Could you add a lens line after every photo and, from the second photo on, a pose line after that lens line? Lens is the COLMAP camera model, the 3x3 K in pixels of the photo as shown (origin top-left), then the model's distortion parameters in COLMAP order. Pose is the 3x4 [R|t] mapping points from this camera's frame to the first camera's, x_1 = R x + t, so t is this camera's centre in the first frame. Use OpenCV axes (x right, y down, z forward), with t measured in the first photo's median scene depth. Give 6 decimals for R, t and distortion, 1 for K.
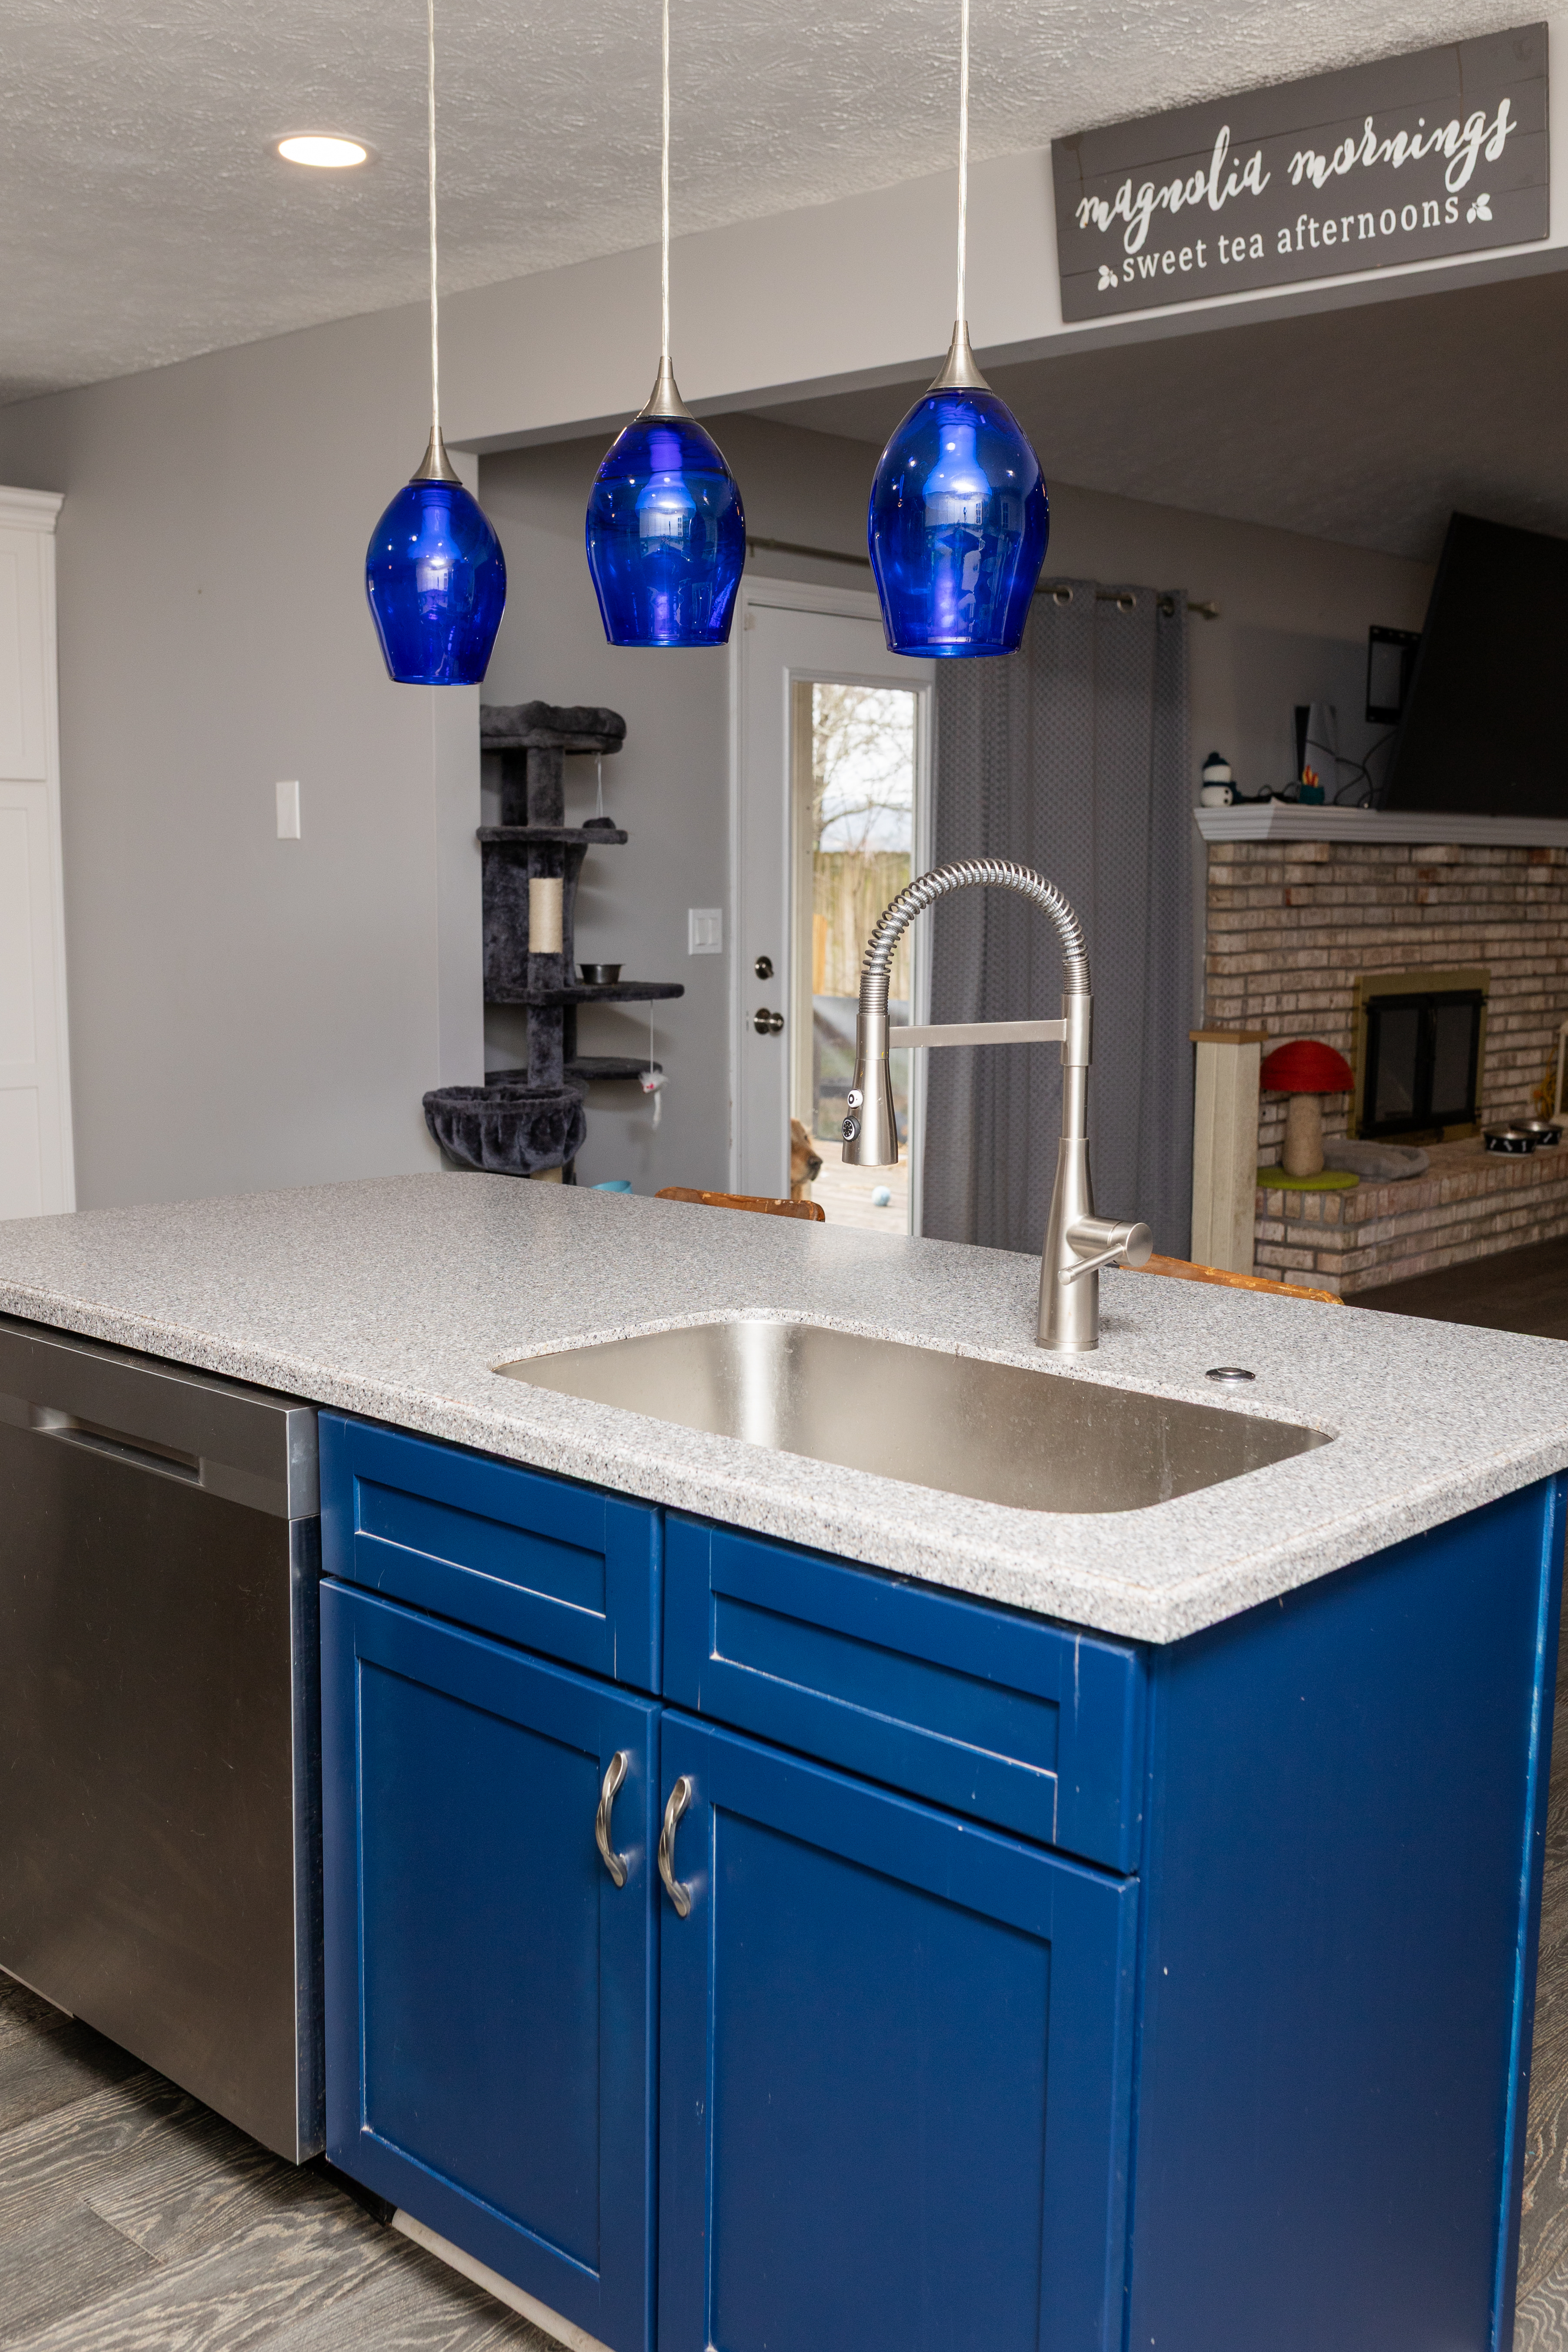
lens RADIAL K [[2317.8, 0, 784.0], [0, 2317.8, 1176.0], [0, 0, 1]] dist [0.009119, -0.014641]
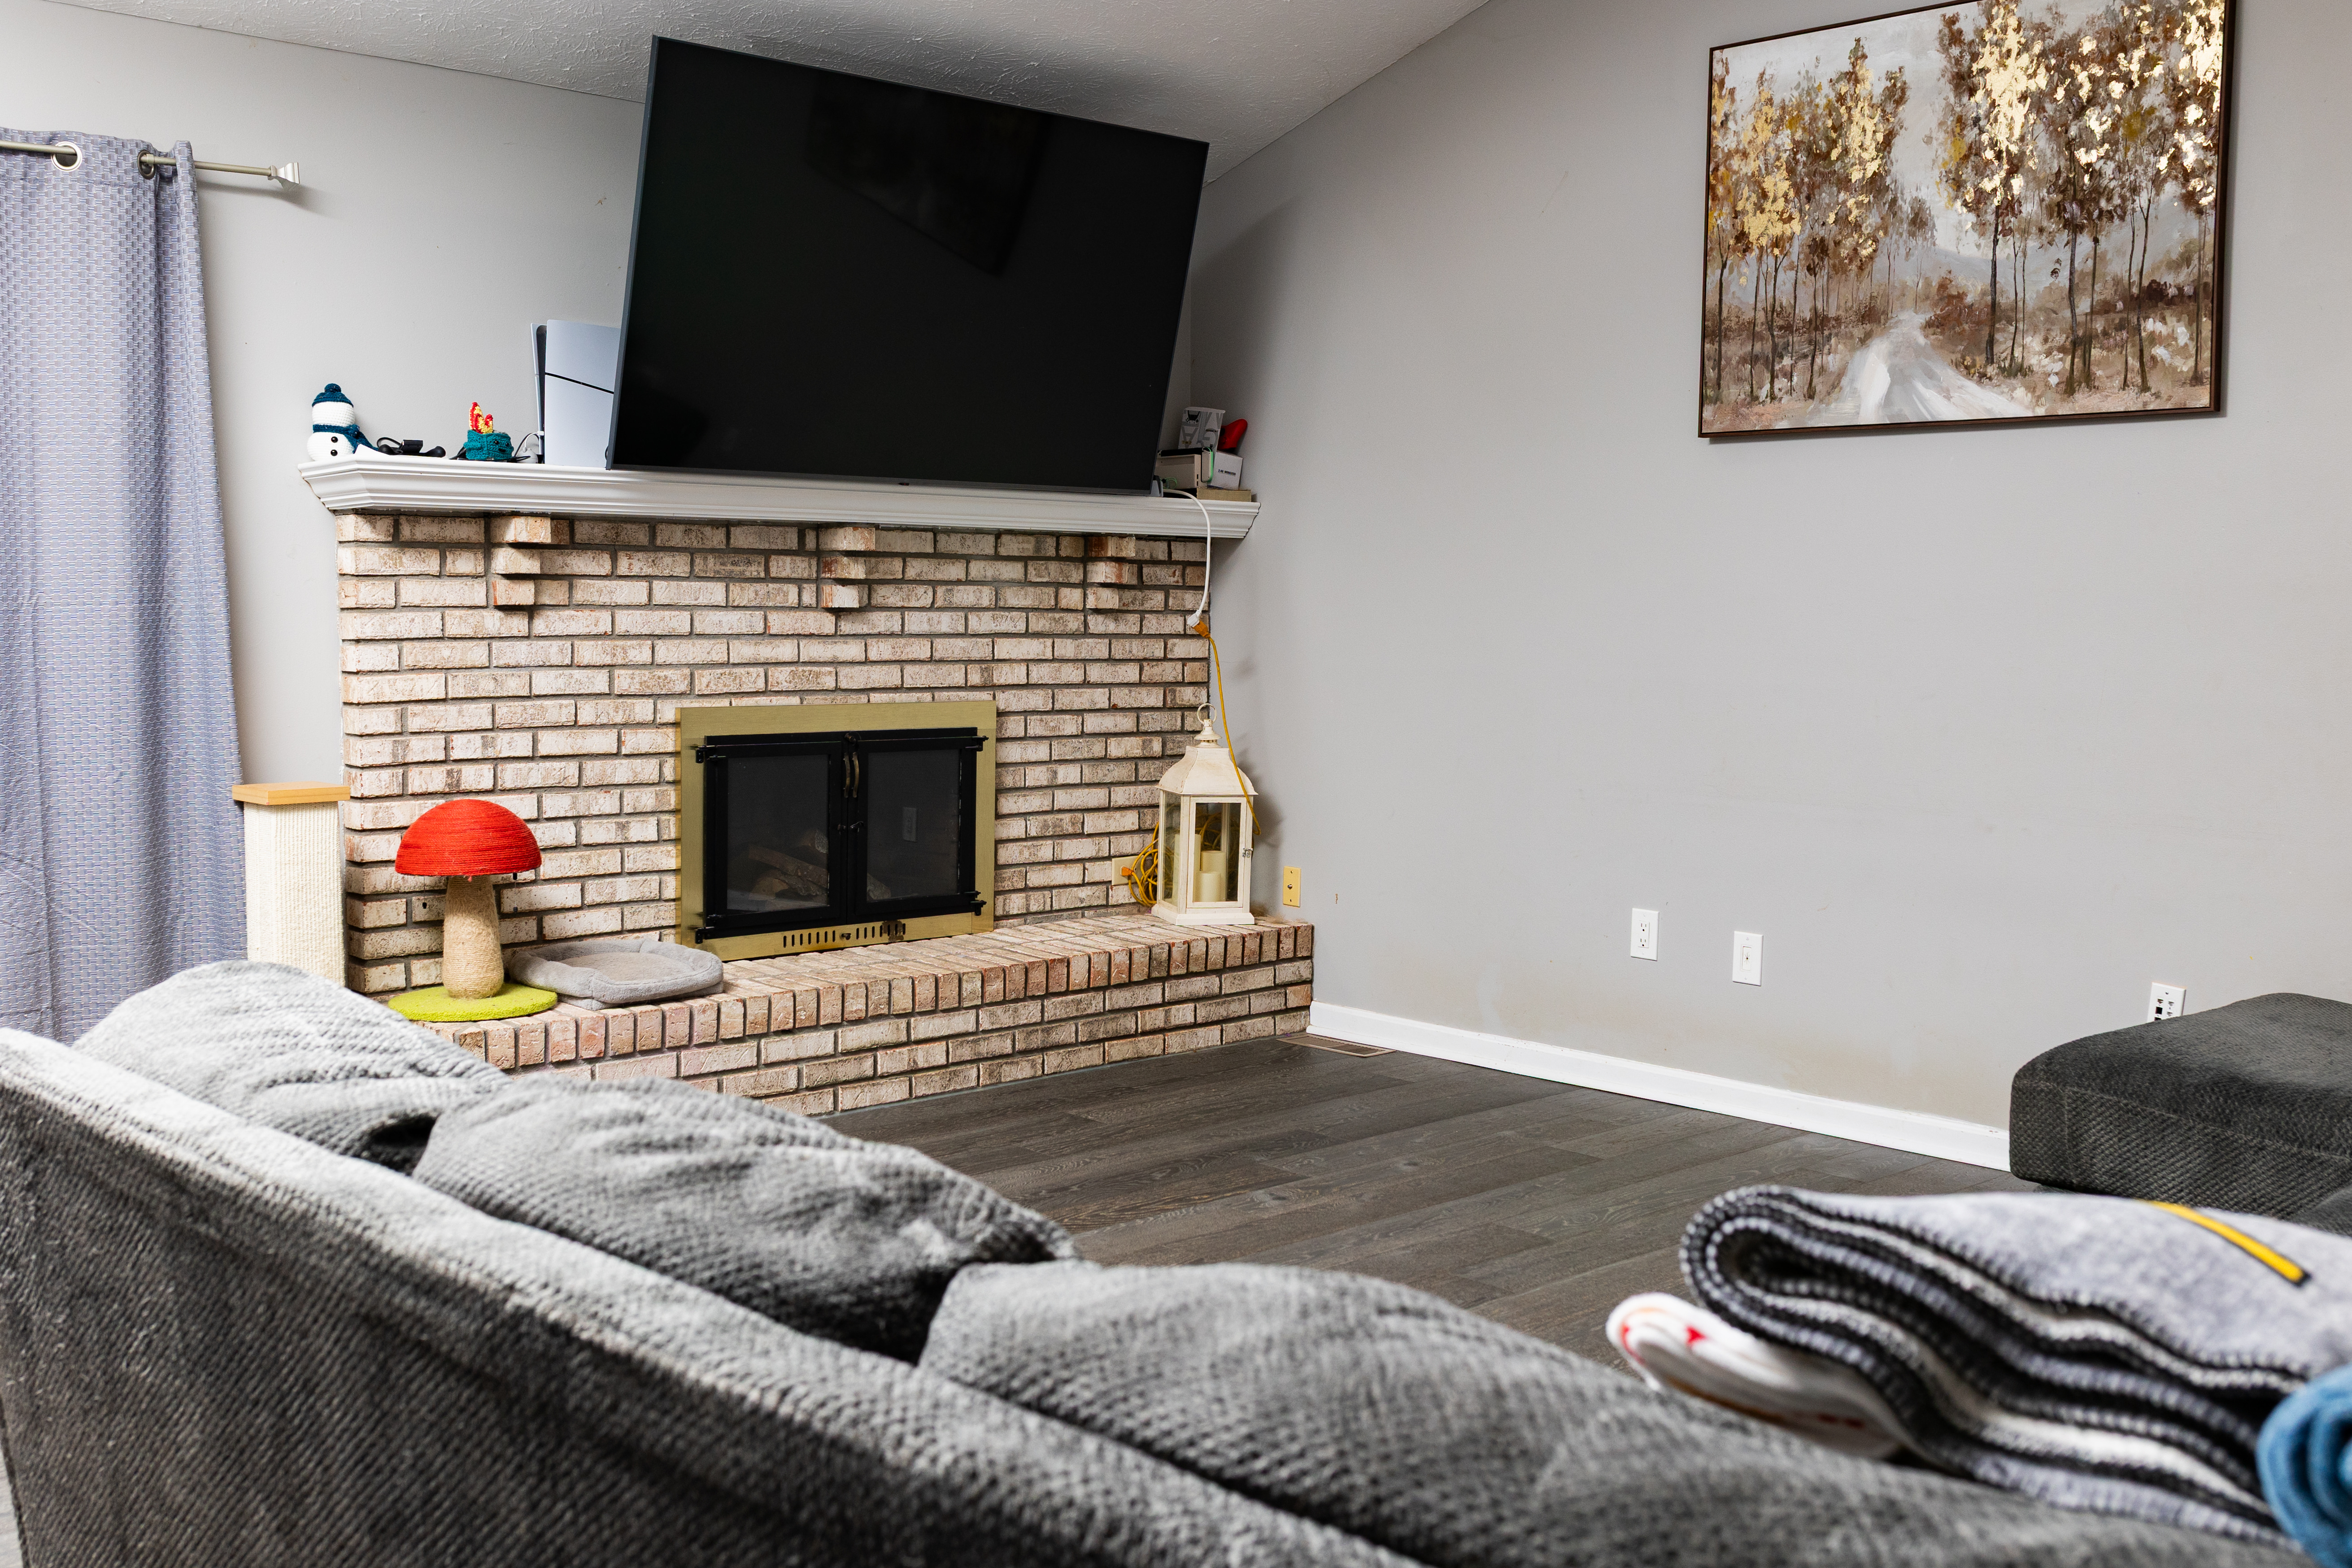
lens RADIAL K [[2317.9, 0, 1176.0], [0, 2317.9, 784.0], [0, 0, 1]] dist [0.009119, -0.014641]
pose [[0.993969, 0.021257, -0.107585, 0.463233], [-0.025984, 0.998749, -0.042729, -0.035602], [0.106542, 0.045267, 0.993277, 0.304641]]
